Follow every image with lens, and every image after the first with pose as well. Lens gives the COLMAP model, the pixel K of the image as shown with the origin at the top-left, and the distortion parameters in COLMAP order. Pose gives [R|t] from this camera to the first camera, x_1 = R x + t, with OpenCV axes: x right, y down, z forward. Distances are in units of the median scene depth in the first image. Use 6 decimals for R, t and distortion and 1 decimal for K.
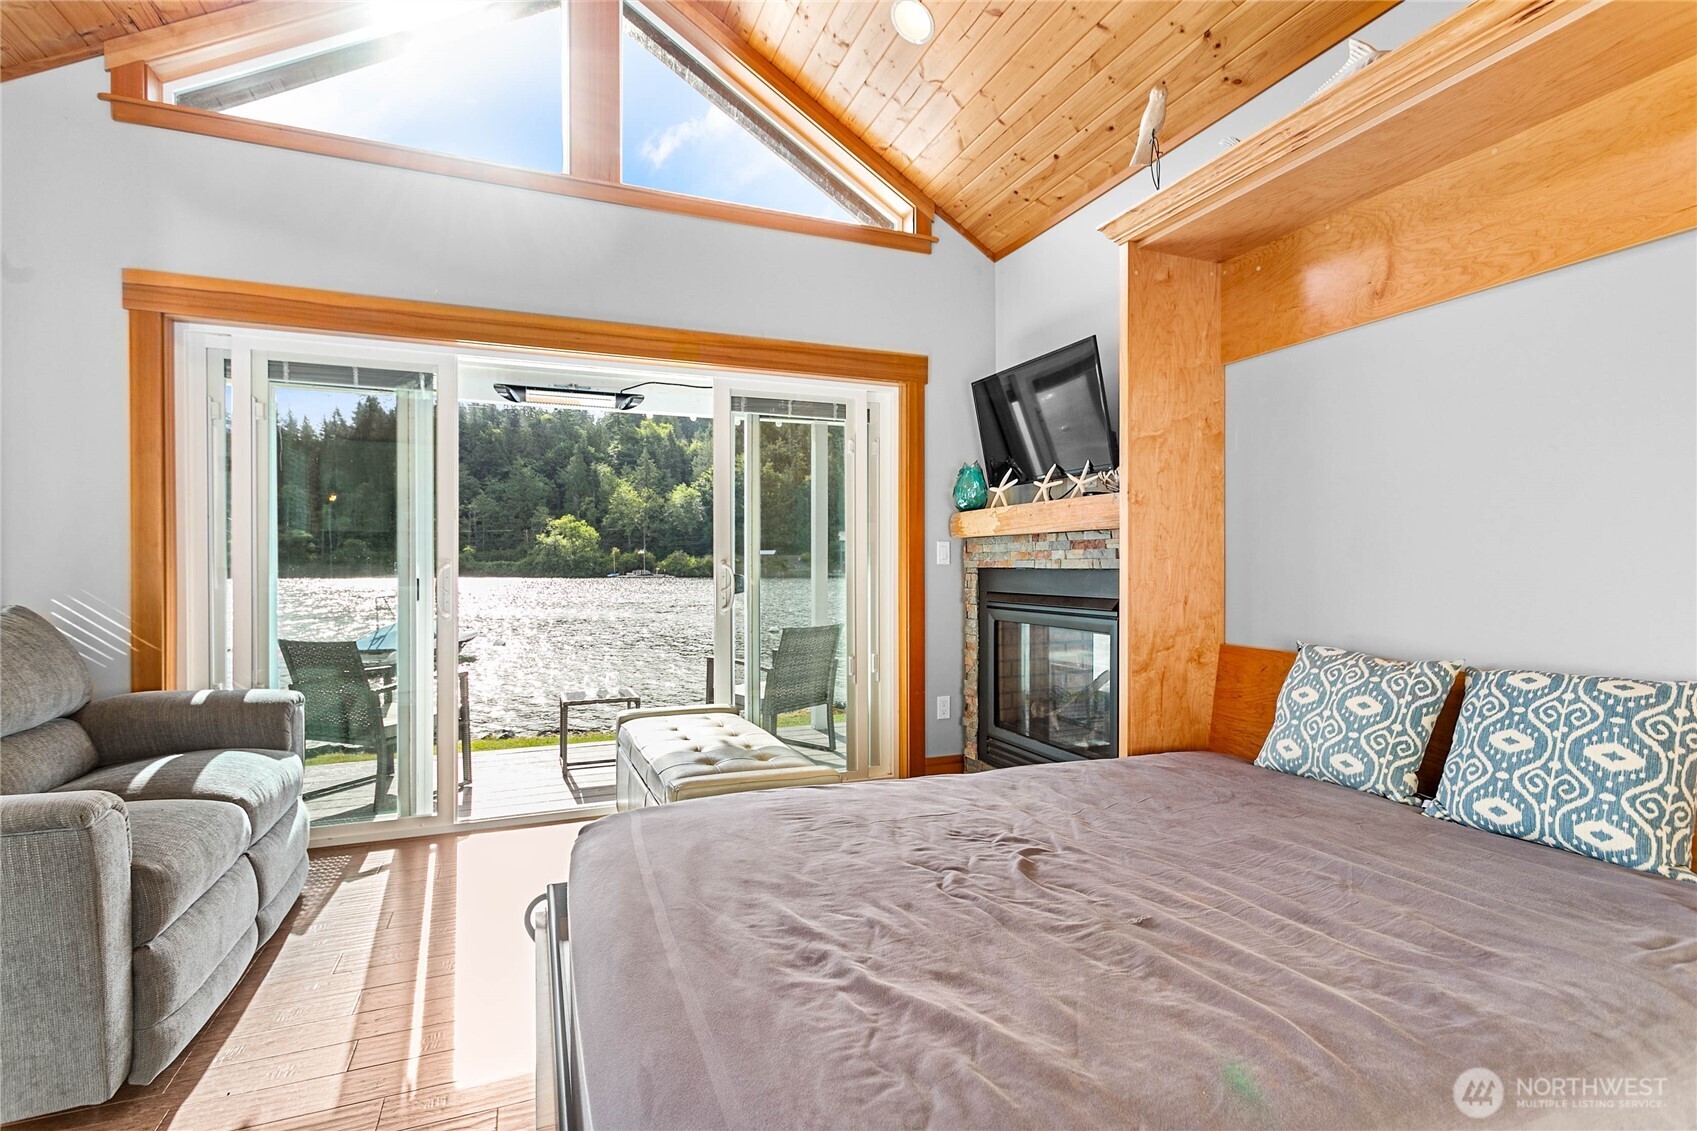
lens RADIAL K [[814.8, 0, 833.6], [0, 814.8, 567.1], [0, 0, 1]] dist [0.008297, 0.000525]
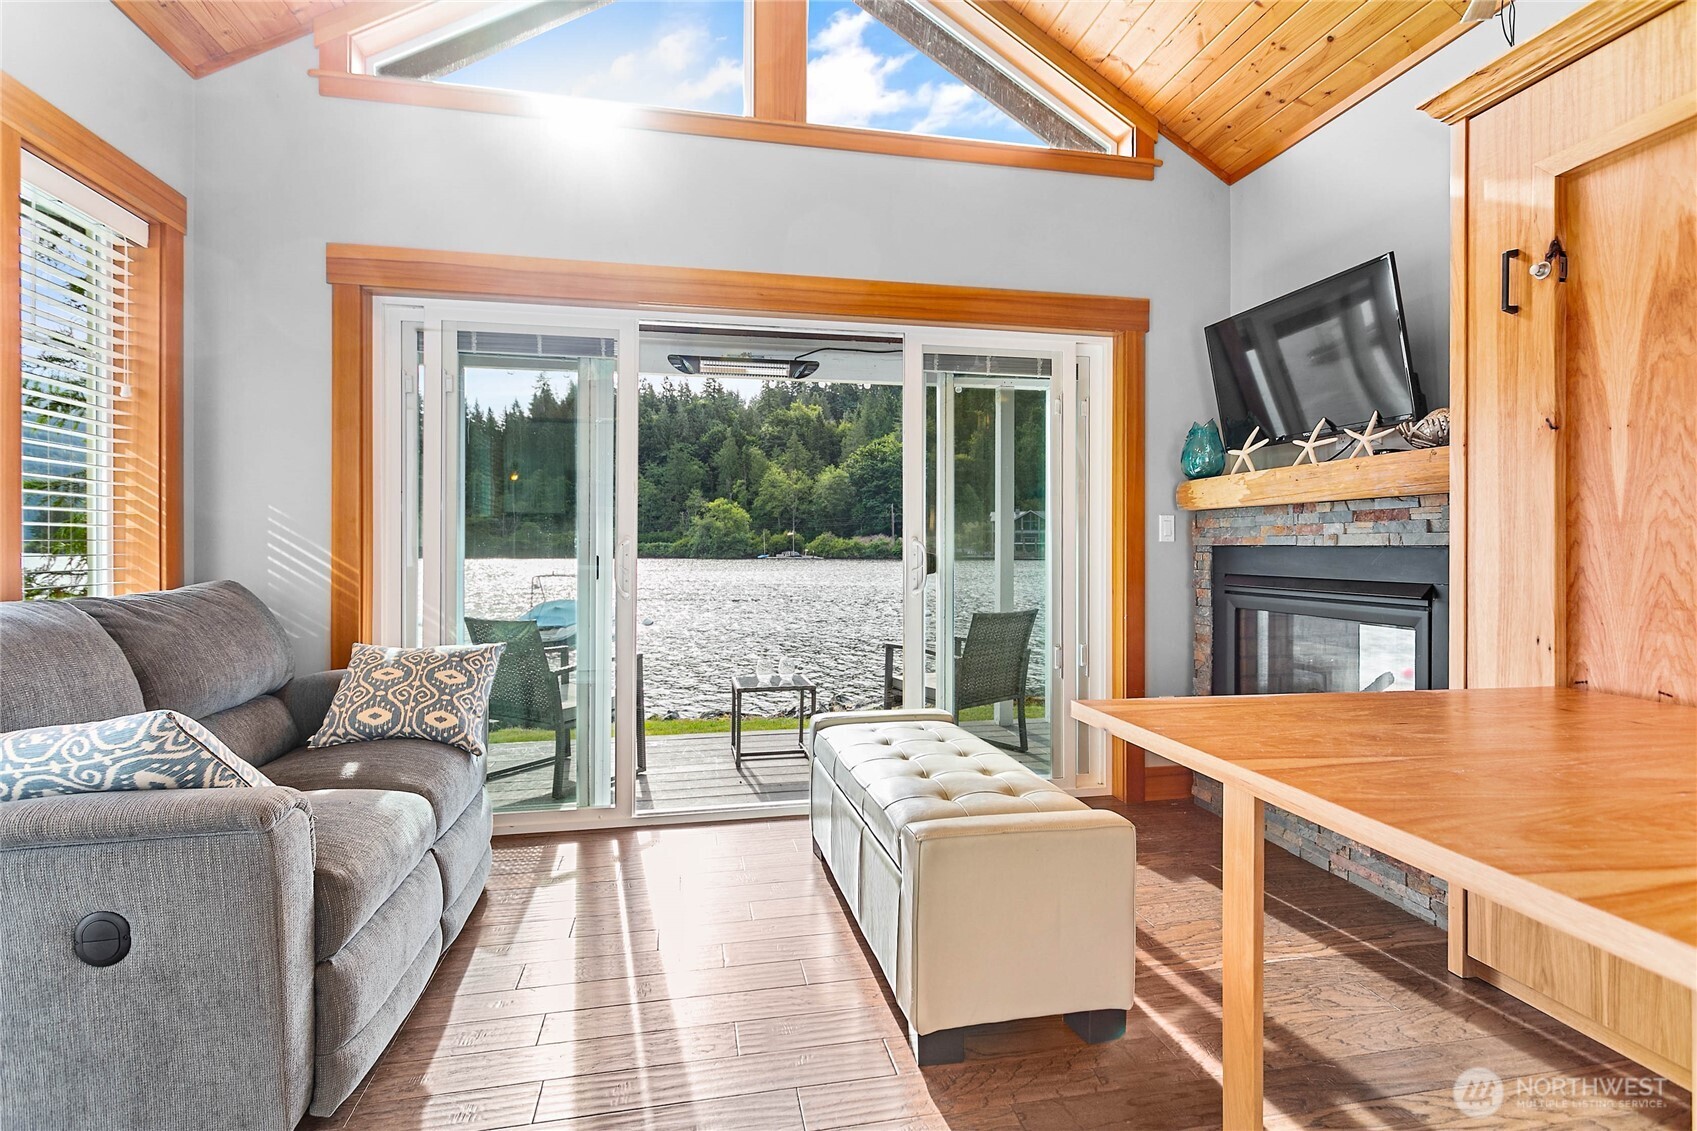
lens RADIAL K [[814.8, 0, 832.6], [0, 814.8, 545.8], [0, 0, 1]] dist [0.008297, 0.000525]
pose [[0.984724, 0.000834, -0.174120, -0.065767], [-0.001438, 0.999993, -0.003343, 0.004515], [0.174116, 0.003542, 0.984719, 0.100529]]
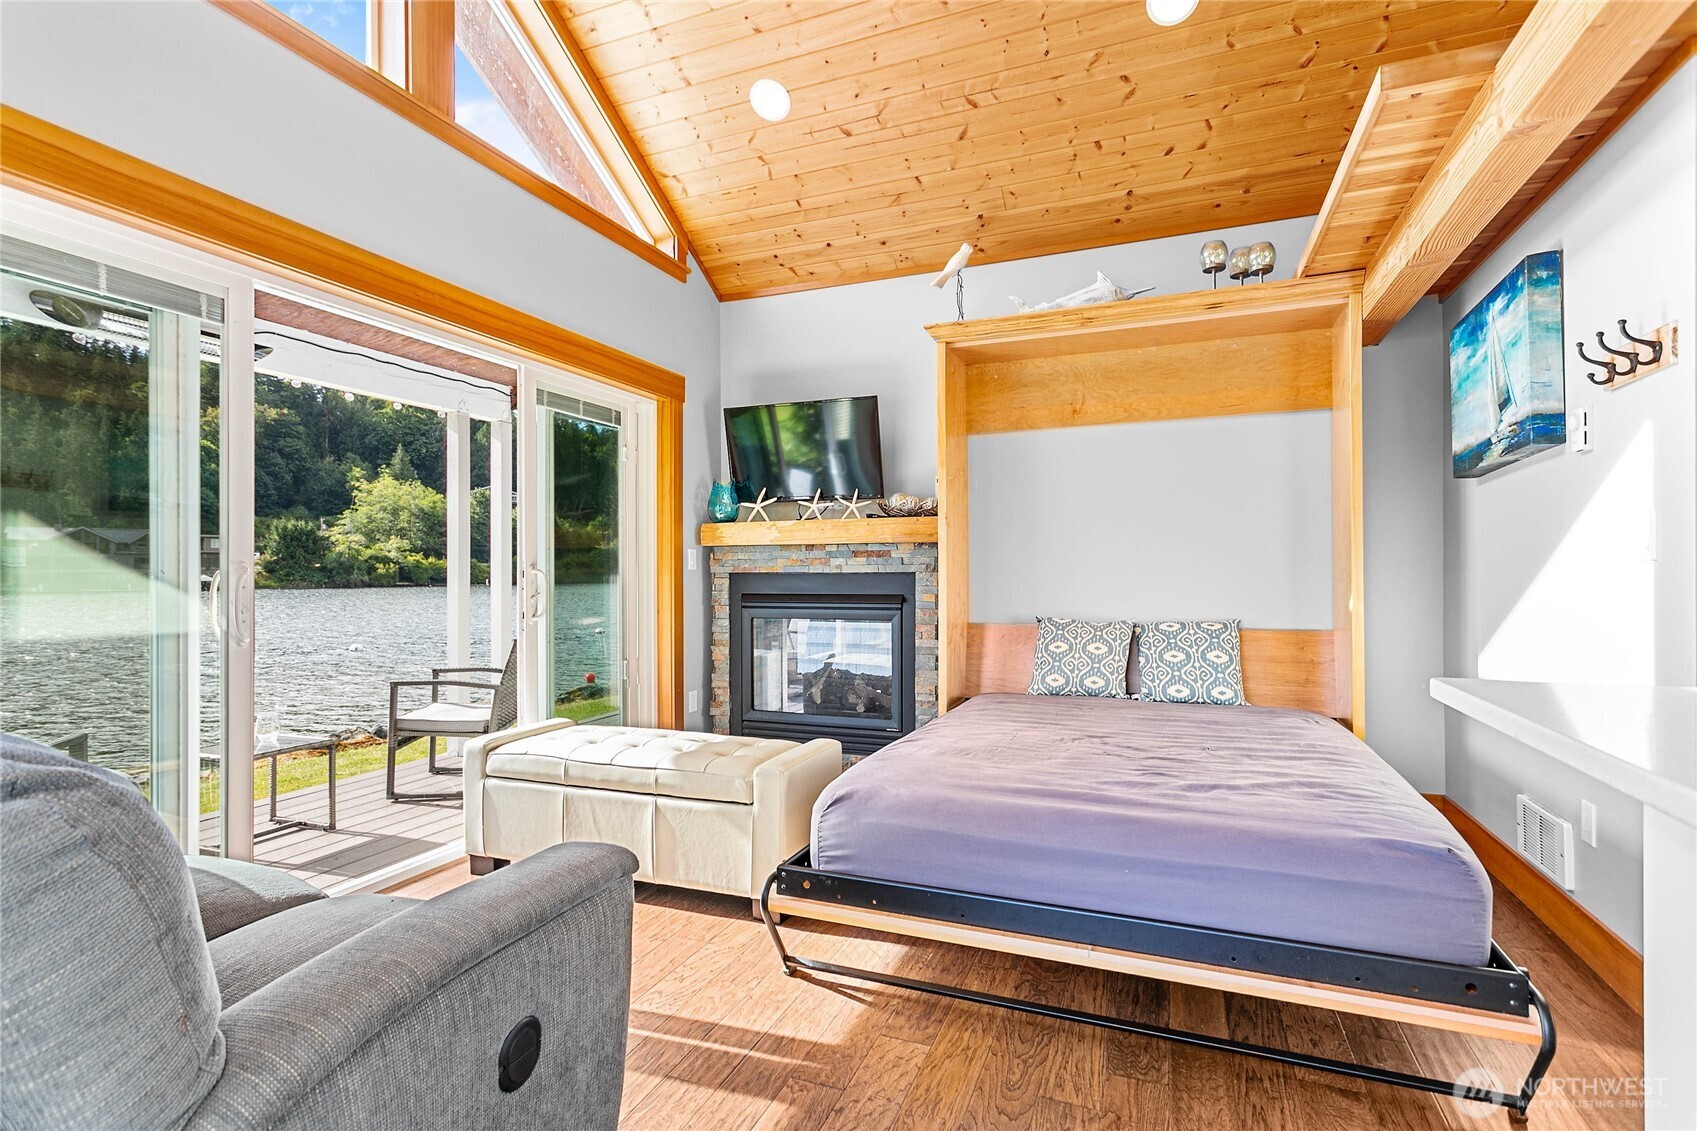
lens RADIAL K [[814.8, 0, 842.3], [0, 814.8, 574.2], [0, 0, 1]] dist [0.008297, 0.000525]
pose [[0.680924, -0.006217, 0.732328, -0.570840], [0.006173, 0.999977, 0.002749, 0.000788], [-0.732328, 0.002649, 0.680947, 0.116230]]
